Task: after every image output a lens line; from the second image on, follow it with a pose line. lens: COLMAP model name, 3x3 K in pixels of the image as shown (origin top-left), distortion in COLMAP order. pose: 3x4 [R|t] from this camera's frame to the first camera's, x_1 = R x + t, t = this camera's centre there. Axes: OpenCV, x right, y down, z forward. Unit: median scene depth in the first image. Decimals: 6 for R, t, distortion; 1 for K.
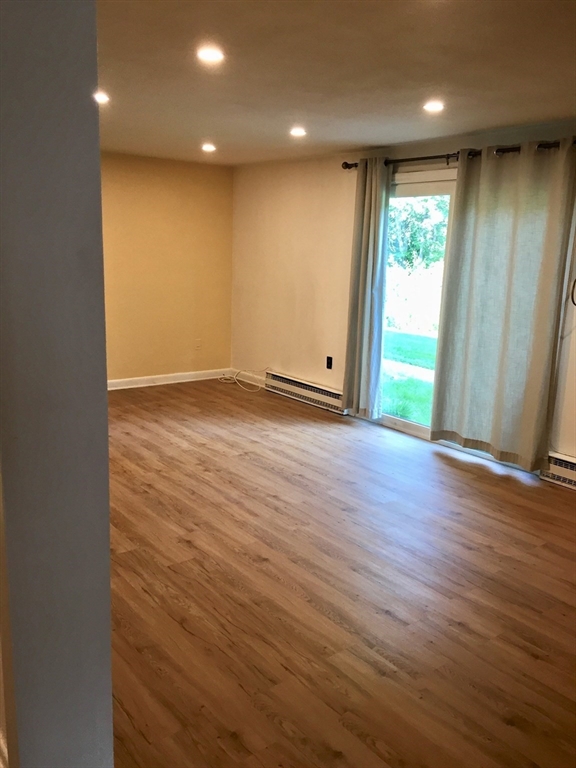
lens RADIAL K [[648.7, 0, 288.5], [0, 648.7, 383.8], [0, 0, 1]] dist [0.002824, -0.003799]
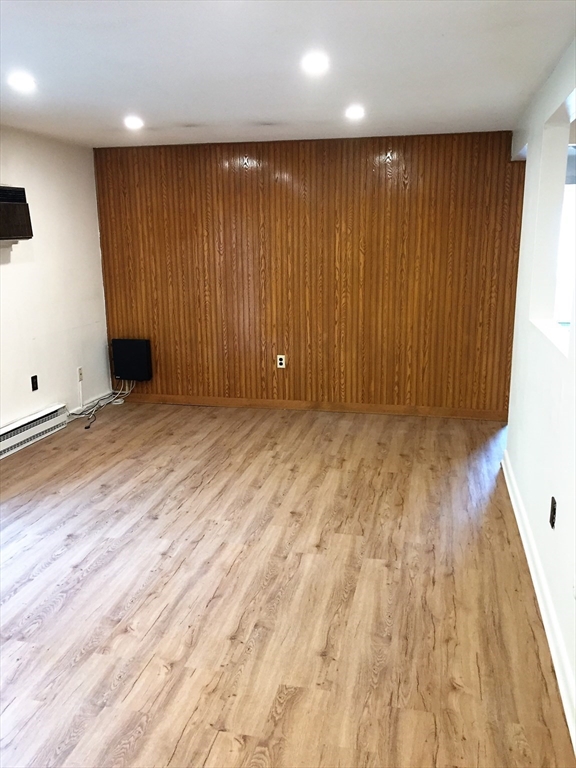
lens RADIAL K [[648.7, 0, 288.7], [0, 648.7, 383.8], [0, 0, 1]] dist [0.002824, -0.003799]
pose [[-0.629952, -0.200080, 0.750419, -0.742580], [0.152817, 0.915421, 0.372358, -0.325087], [-0.761451, 0.349245, -0.546096, 1.348910]]
